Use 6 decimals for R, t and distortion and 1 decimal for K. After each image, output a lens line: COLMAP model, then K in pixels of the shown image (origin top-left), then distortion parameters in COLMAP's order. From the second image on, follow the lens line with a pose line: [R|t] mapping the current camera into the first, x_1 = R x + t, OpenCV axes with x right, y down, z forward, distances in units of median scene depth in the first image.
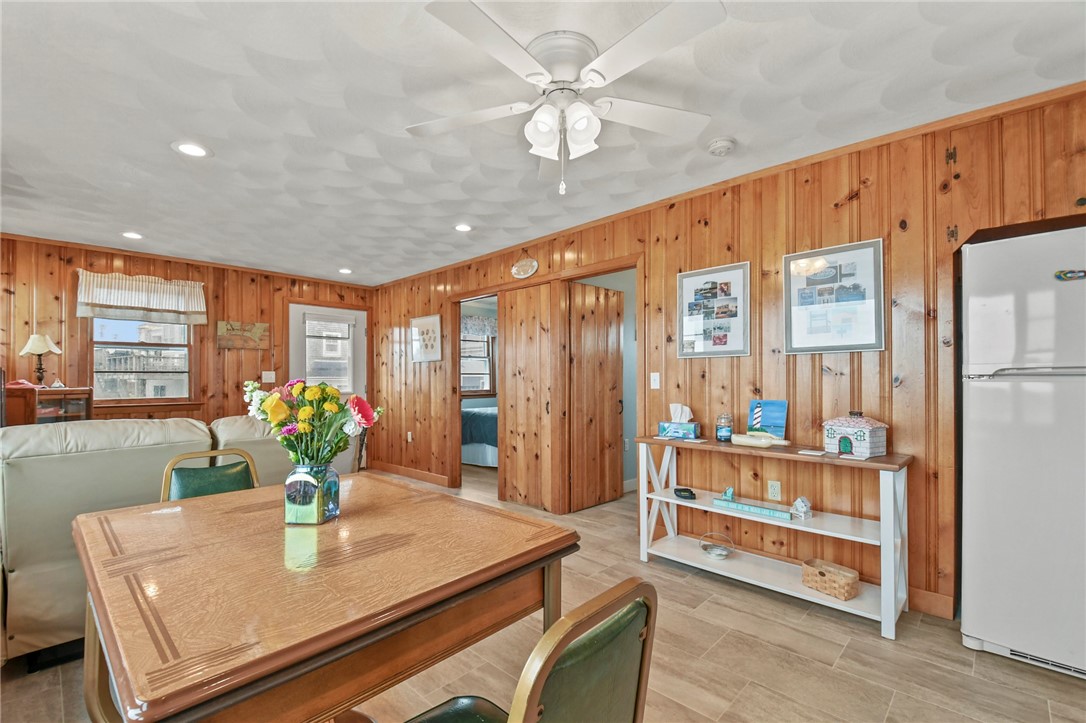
lens RADIAL K [[481.8, 0, 543.0], [0, 481.8, 378.1], [0, 0, 1]] dist [0.011268, -0.013105]
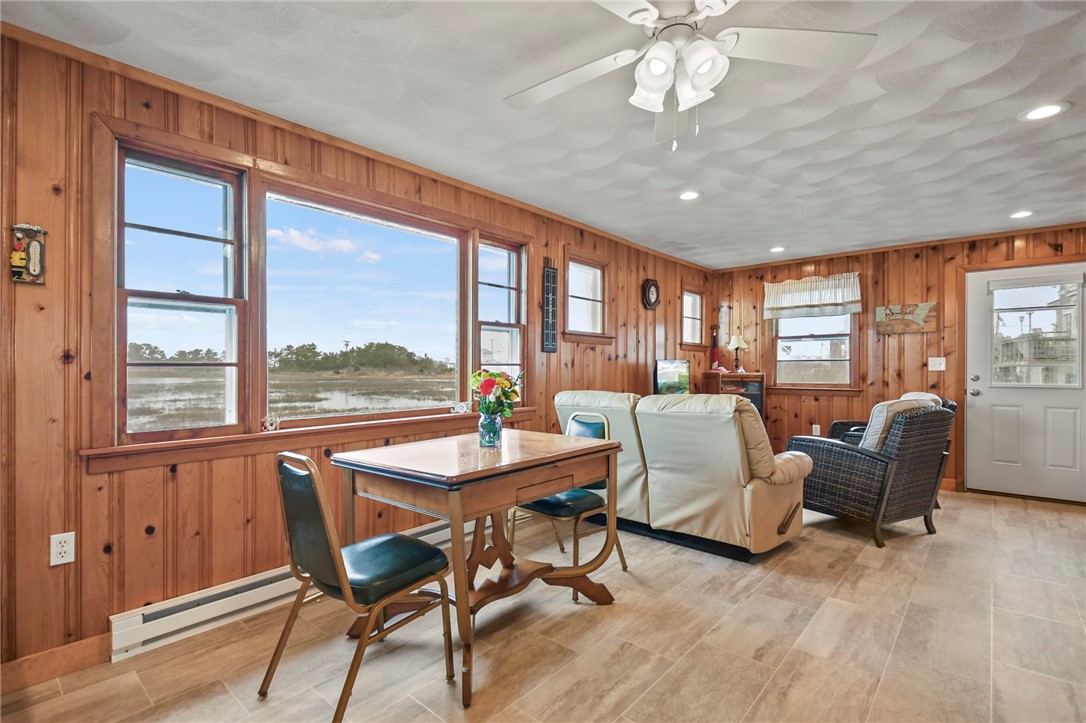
lens RADIAL K [[508.6, 0, 536.6], [0, 508.6, 367.0], [0, 0, 1]] dist [0.033961, -0.022788]
pose [[0.036028, 0.004223, -0.999342, 0.395416], [0.006009, 0.999972, 0.004442, -0.006741], [0.999333, -0.006165, 0.036002, 0.314824]]
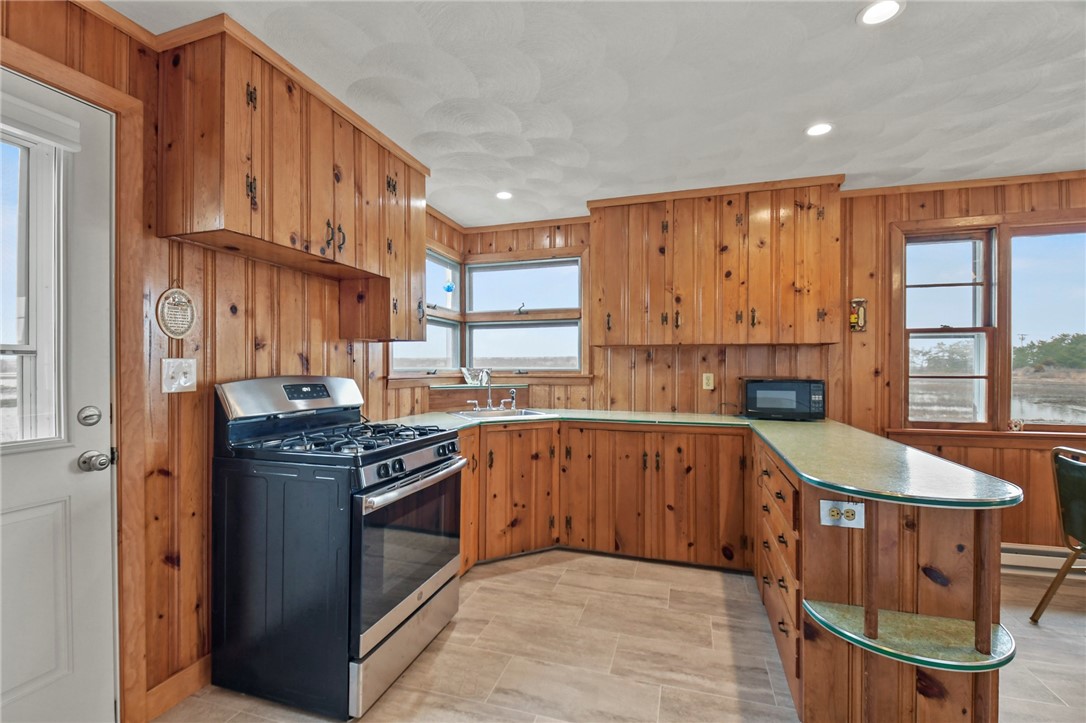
lens RADIAL K [[473.0, 0, 534.3], [0, 473.0, 367.9], [0, 0, 1]] dist [0.009860, -0.012493]
pose [[-0.901184, 0.004353, -0.433416, 0.690037], [0.005445, 0.999984, -0.001278, -0.024270], [0.433403, -0.003512, -0.901193, 0.334612]]
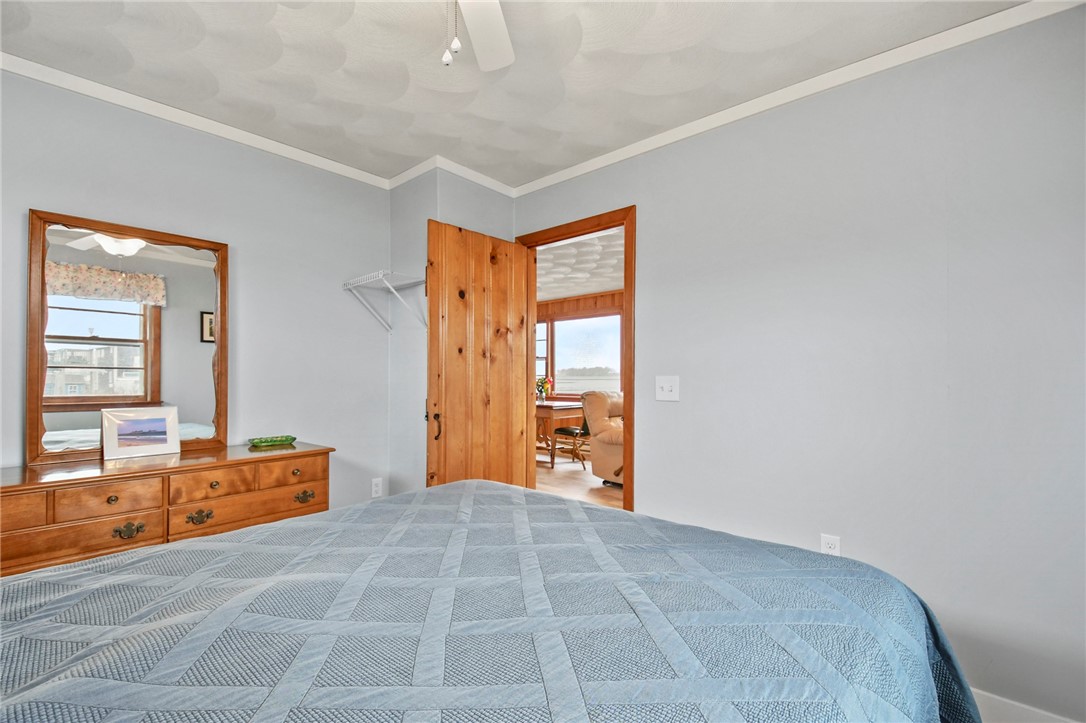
lens RADIAL K [[481.8, 0, 543.0], [0, 481.8, 378.1], [0, 0, 1]] dist [0.011268, -0.013105]
pose [[-0.999167, 0.002122, -0.040742, -0.082042], [0.001907, 0.999984, 0.005296, -0.006720], [0.040752, 0.005214, -0.999156, 1.795601]]
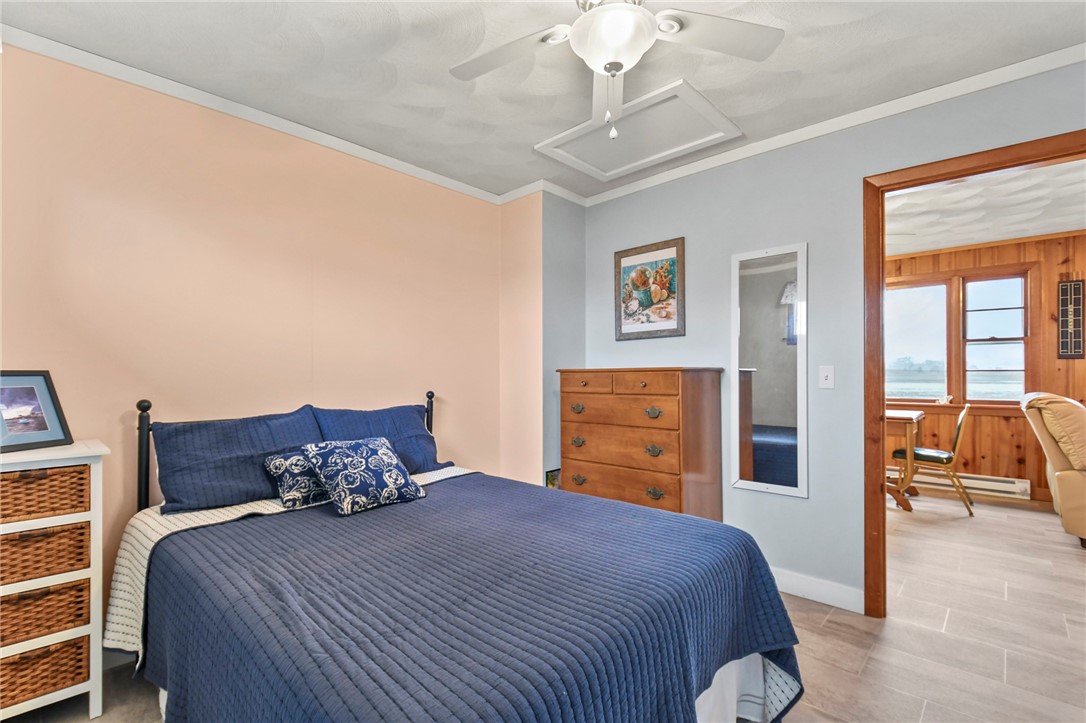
lens RADIAL K [[493.3, 0, 544.4], [0, 493.3, 371.7], [0, 0, 1]] dist [0.000117, -0.005743]
pose [[-0.999990, 0.004238, 0.001315, 0.515138], [0.004221, 0.999908, -0.012879, 0.004364], [-0.001370, -0.012874, -0.999916, 1.344042]]
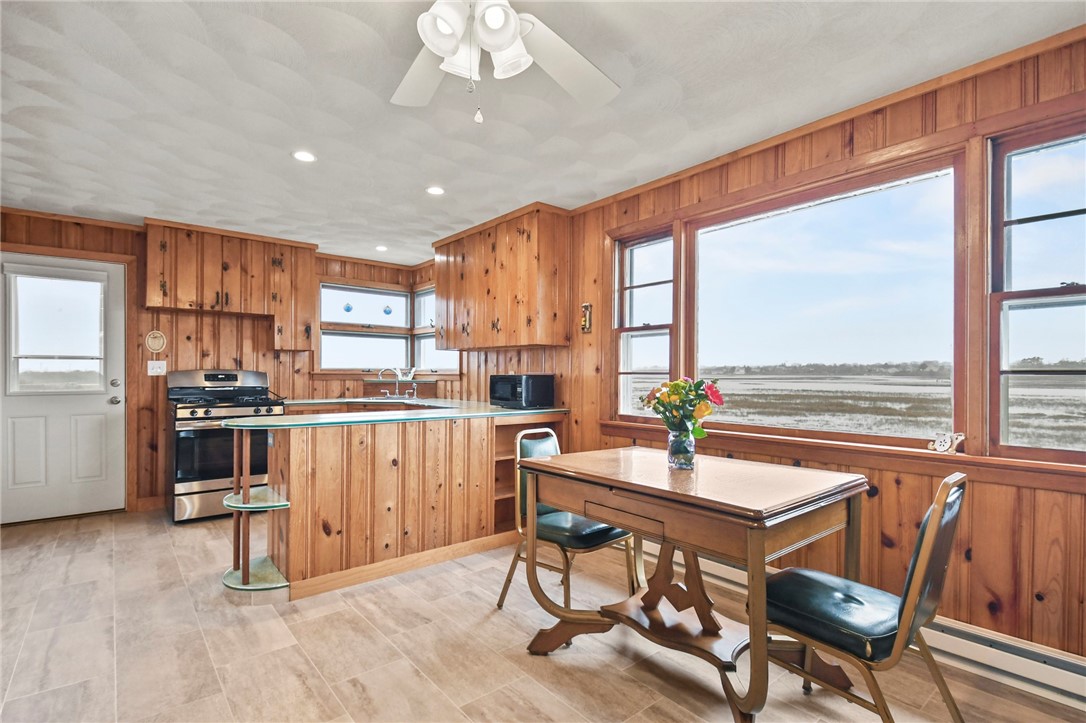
lens RADIAL K [[513.8, 0, 538.8], [0, 513.8, 373.5], [0, 0, 1]] dist [0.055732, -0.048588]
pose [[-0.992545, 0.000689, 0.121873, -0.068531], [-0.000119, 0.999978, -0.006619, -0.003479], [-0.121875, -0.006584, -0.992524, 0.759878]]
